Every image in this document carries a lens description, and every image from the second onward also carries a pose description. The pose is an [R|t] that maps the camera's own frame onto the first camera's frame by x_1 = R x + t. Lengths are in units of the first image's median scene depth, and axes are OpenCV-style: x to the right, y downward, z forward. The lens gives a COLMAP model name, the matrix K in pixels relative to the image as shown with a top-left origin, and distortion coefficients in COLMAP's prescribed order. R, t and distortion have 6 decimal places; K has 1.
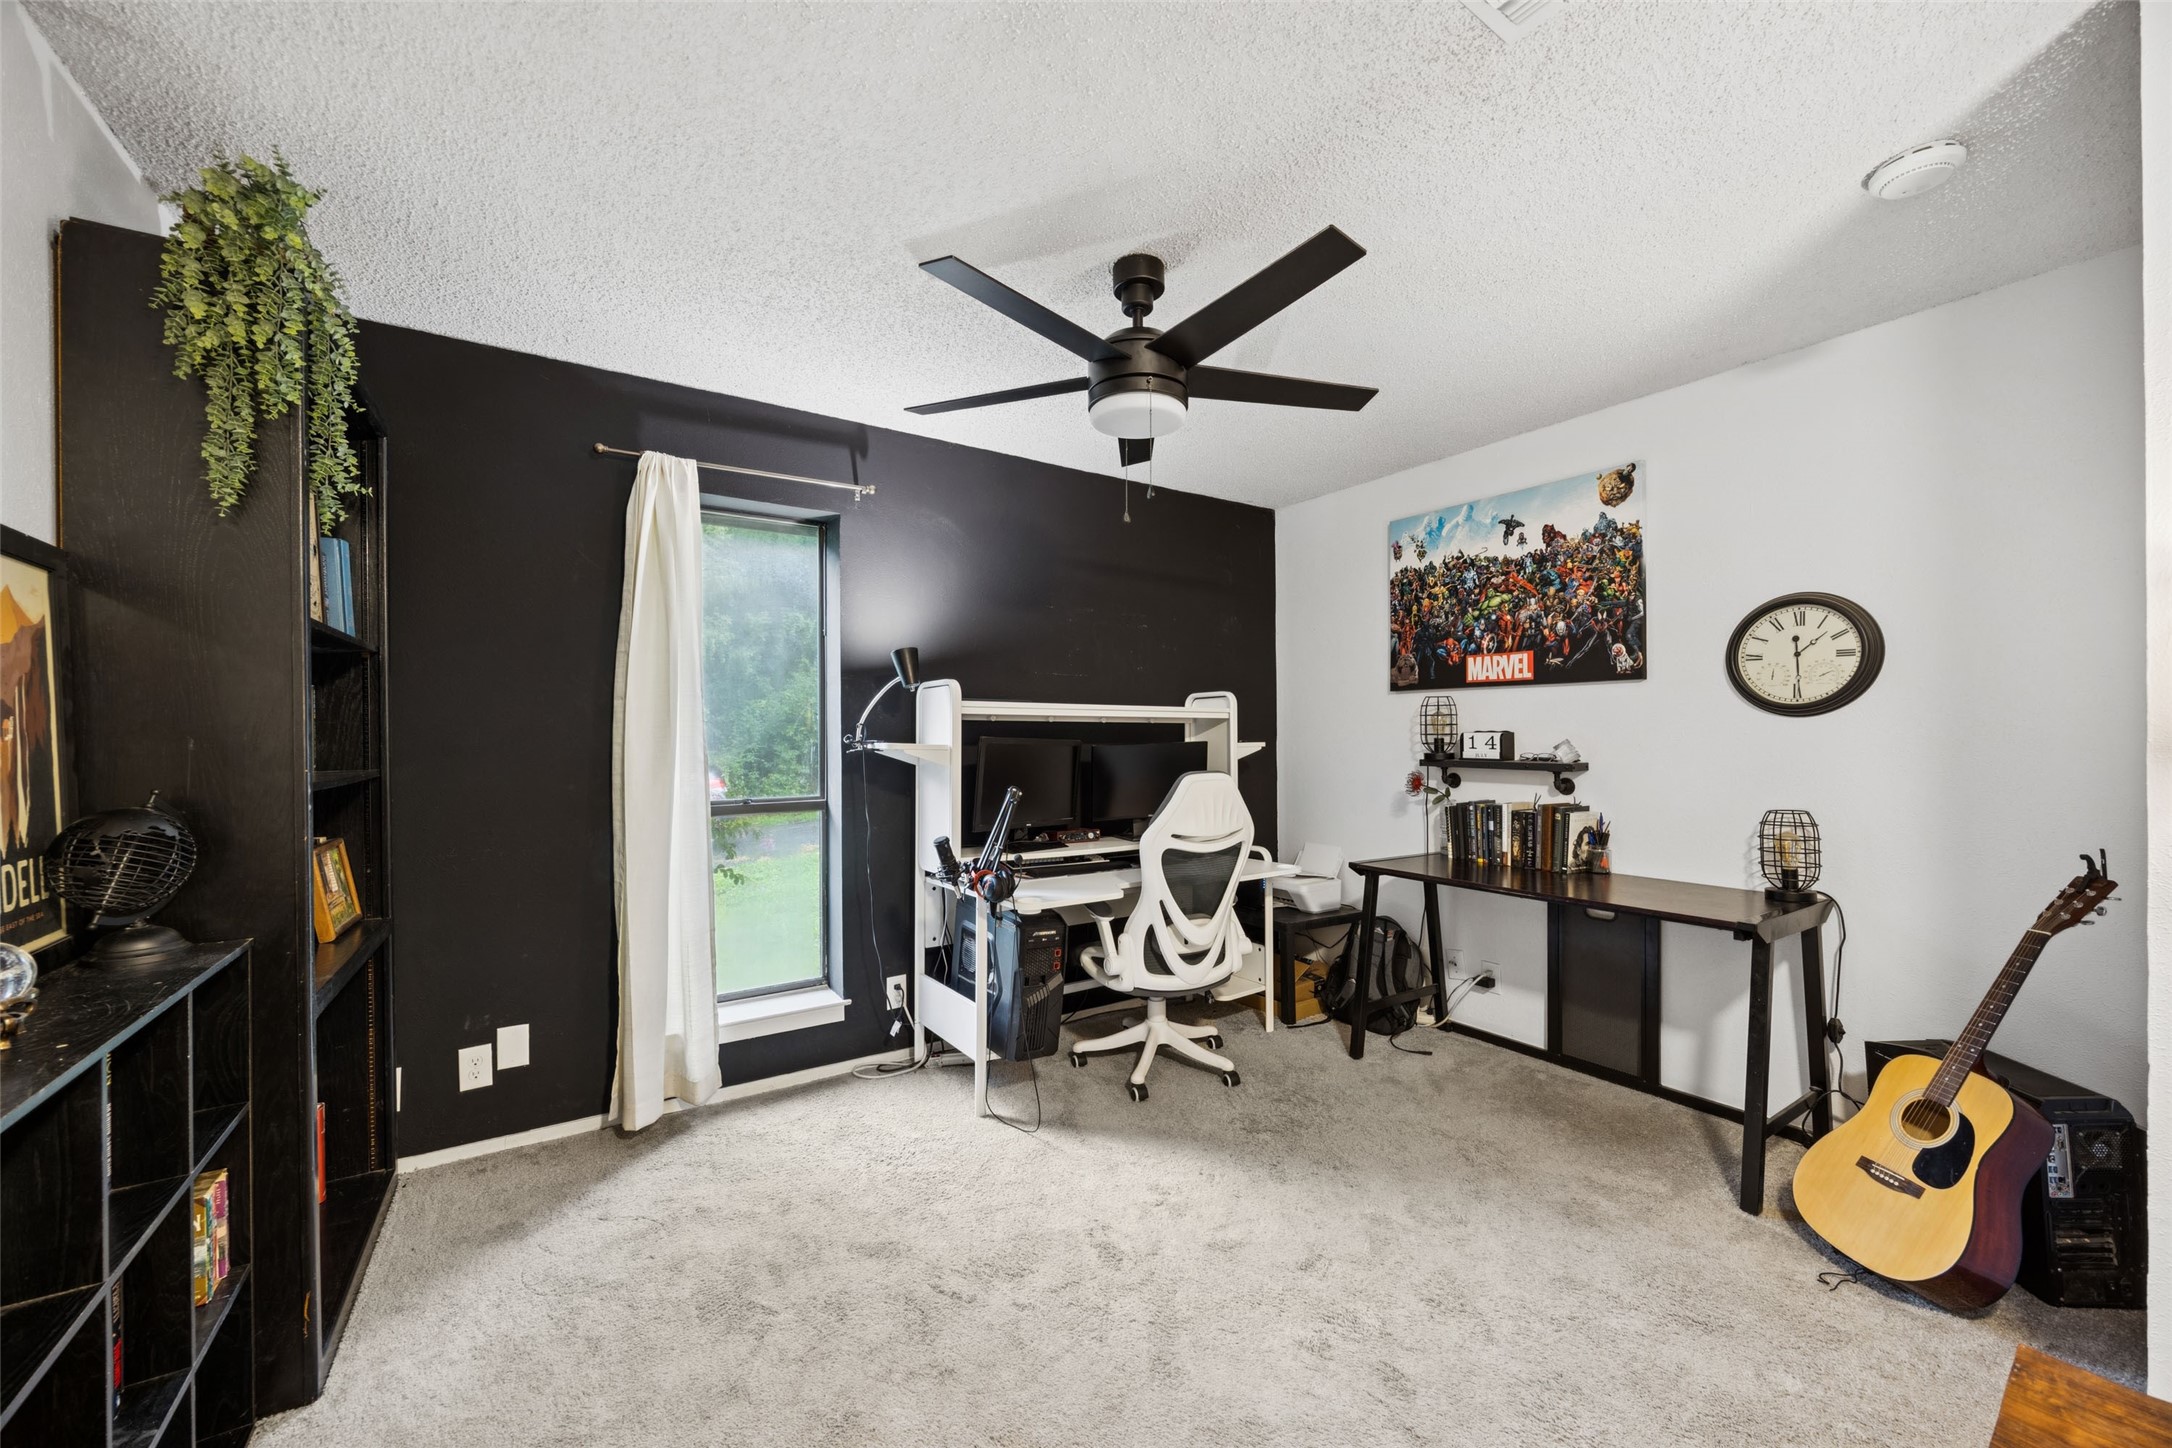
lens RADIAL K [[826.2, 0, 1079.9], [0, 826.2, 729.2], [0, 0, 1]] dist [-0.001769, -0.000431]
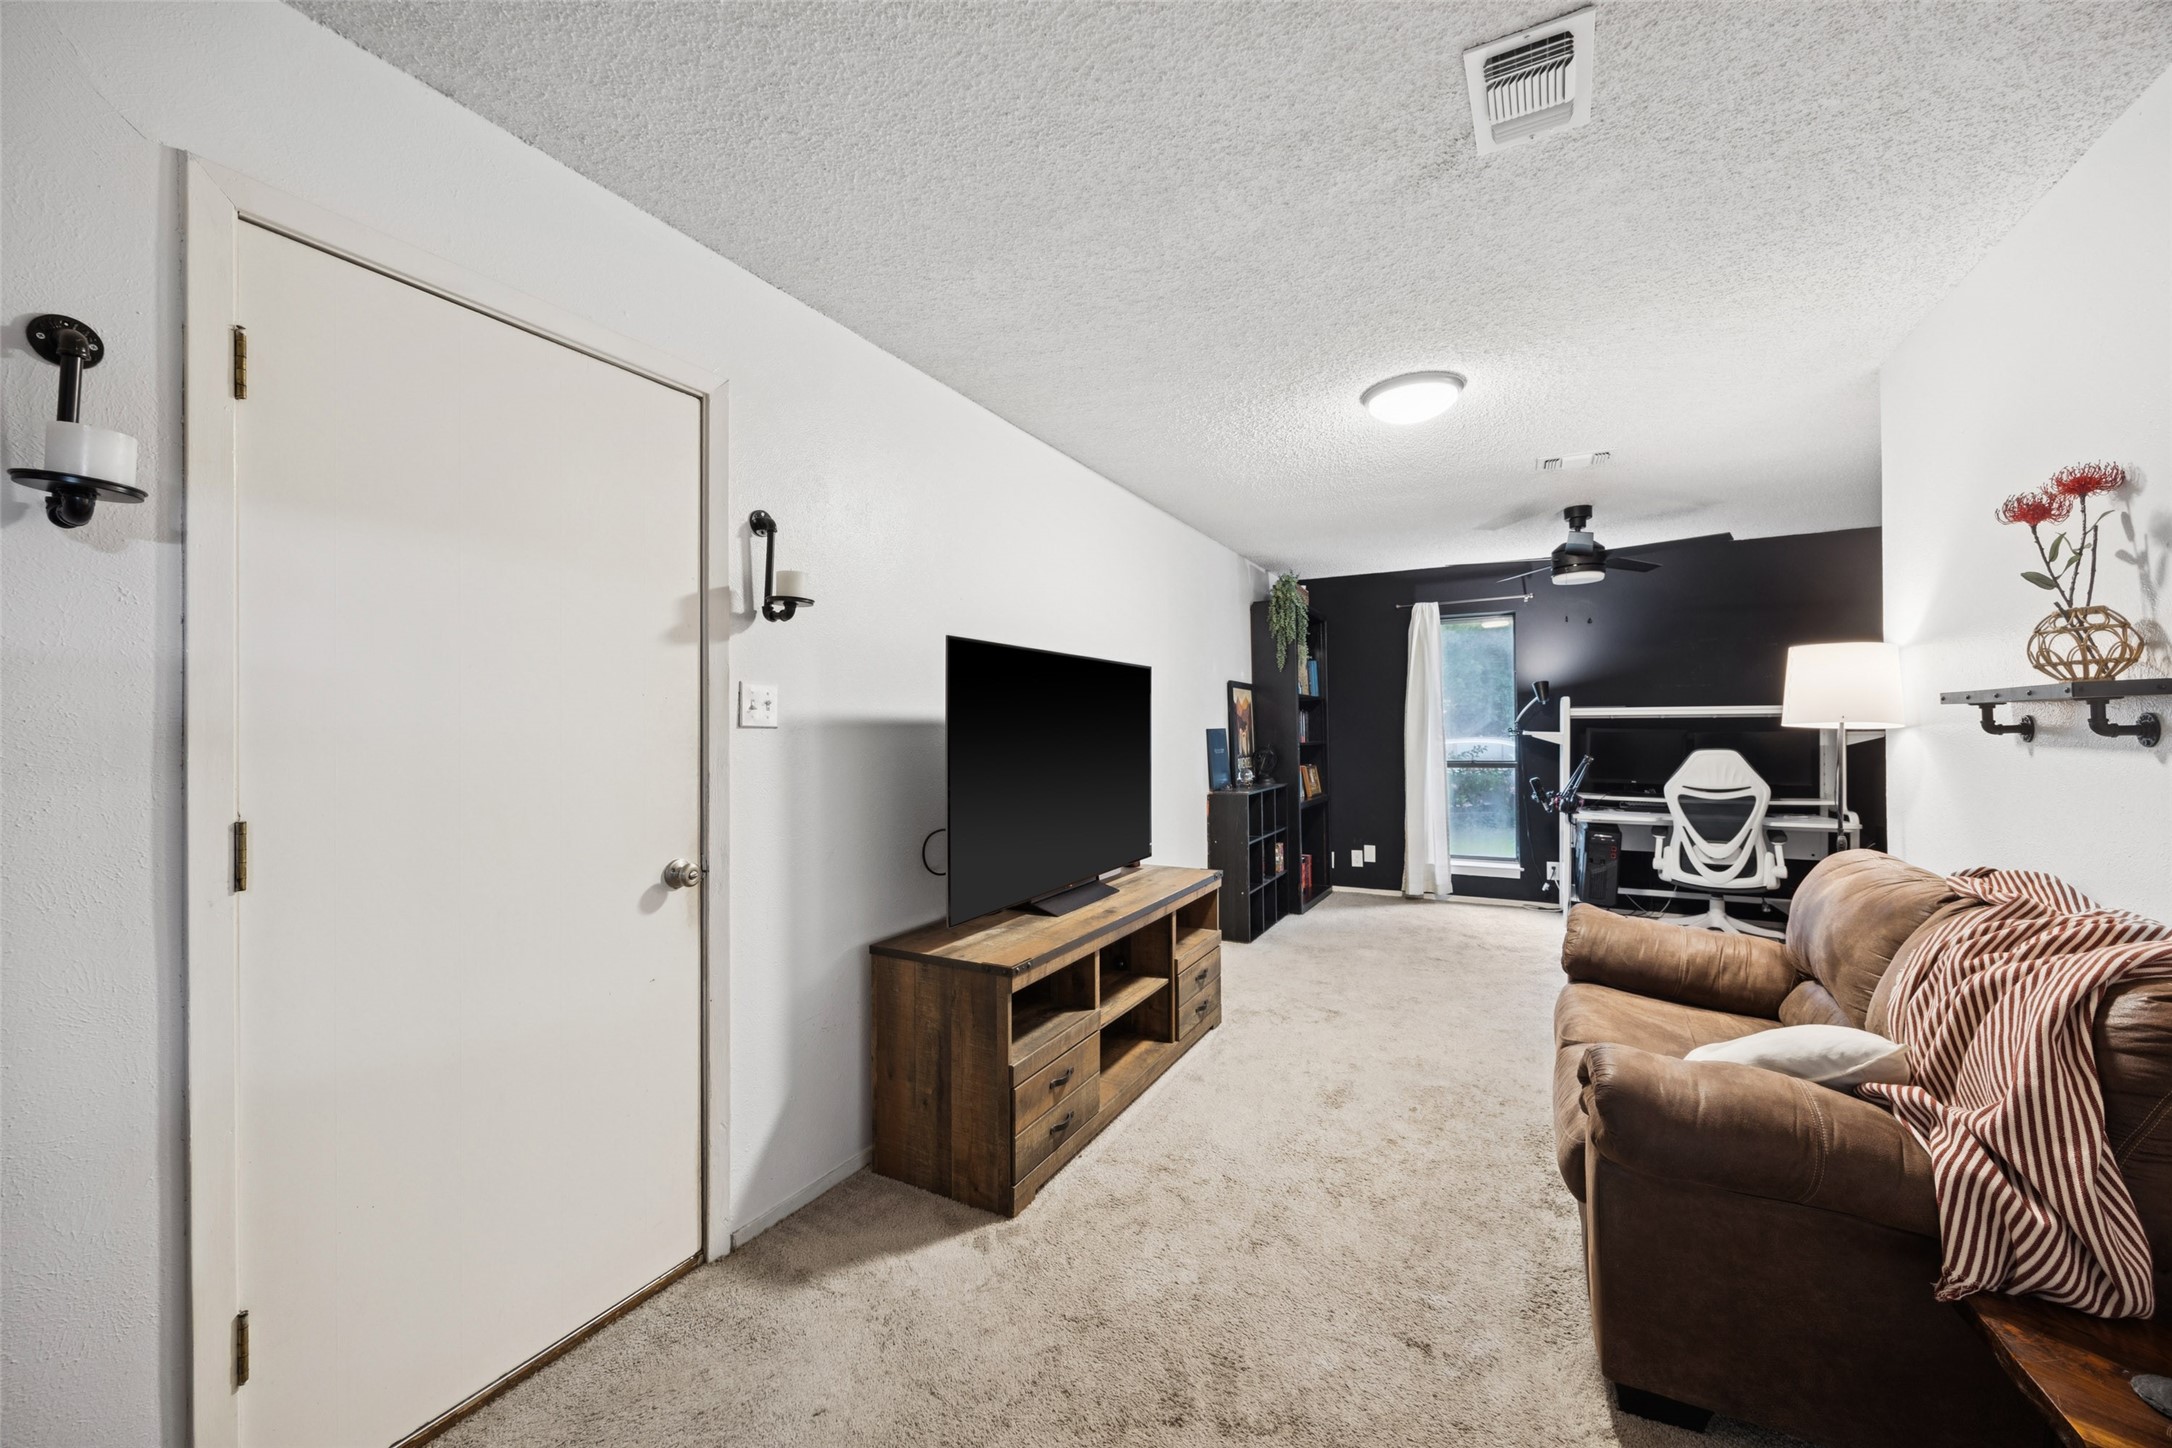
lens RADIAL K [[826.2, 0, 1102.7], [0, 826.2, 730.5], [0, 0, 1]] dist [-0.001769, -0.000431]
pose [[0.495957, 0.000175, -0.868347, 0.931561], [0.006837, 0.999968, 0.004107, -0.000677], [0.868320, -0.007974, 0.495940, -0.803083]]
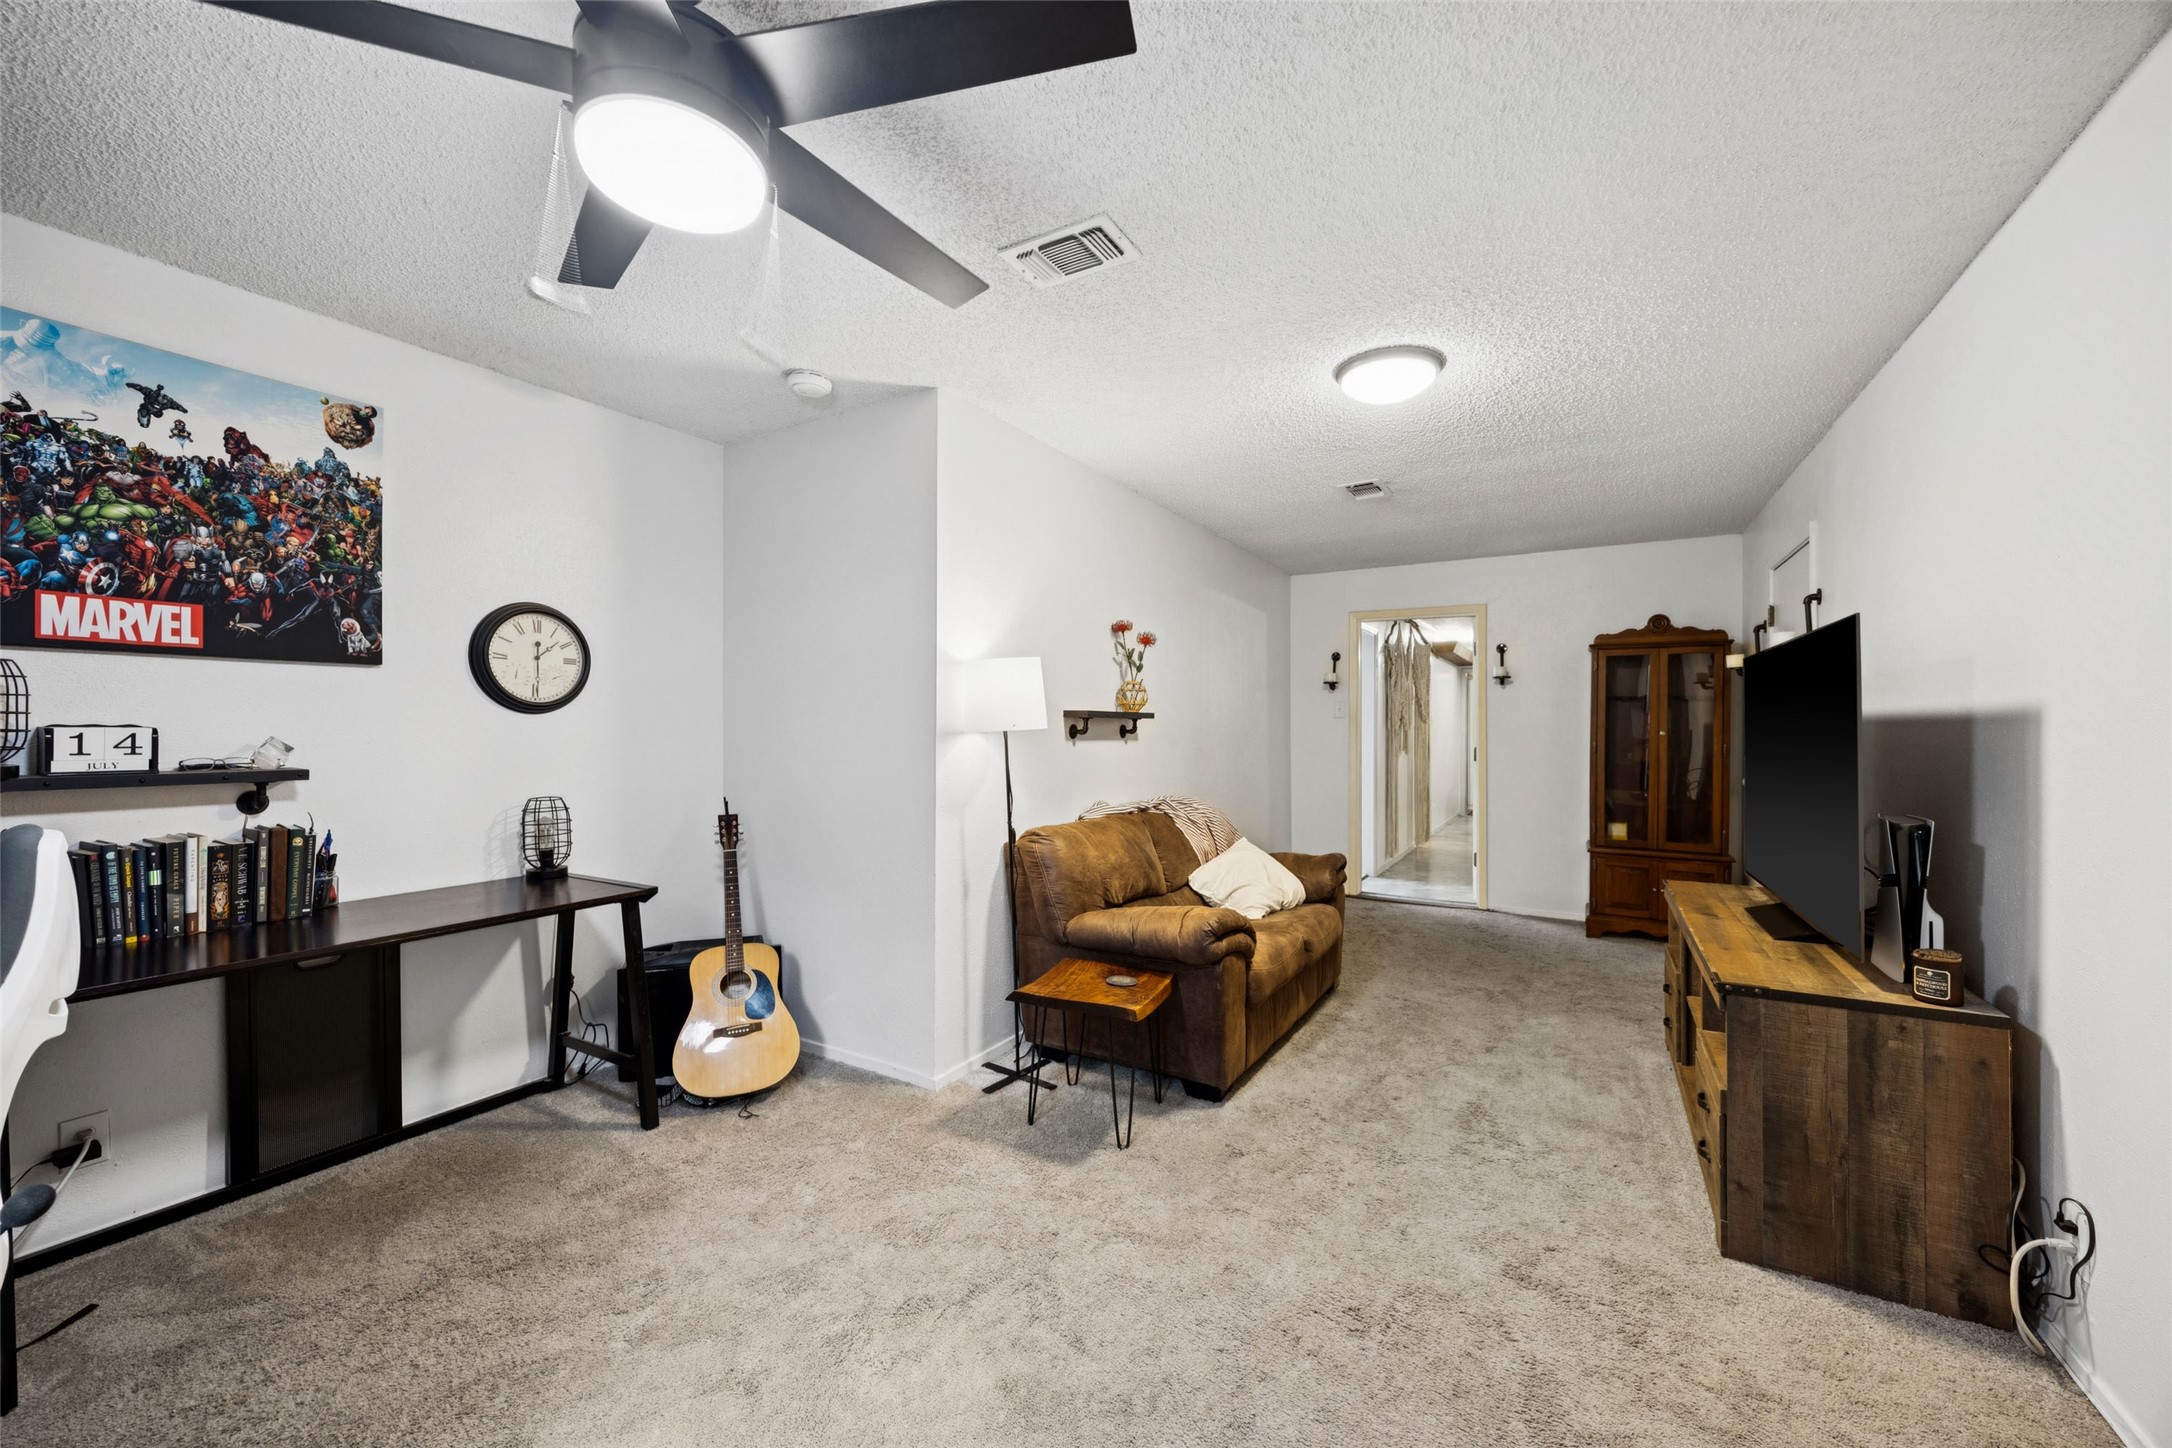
lens RADIAL K [[826.2, 0, 1086.0], [0, 826.2, 727.7], [0, 0, 1]] dist [-0.001769, -0.000431]
pose [[-0.443521, 0.000874, 0.896263, -0.387284], [-0.003194, 0.999992, -0.002555, 0.003745], [-0.896258, -0.003996, -0.443515, 0.690430]]
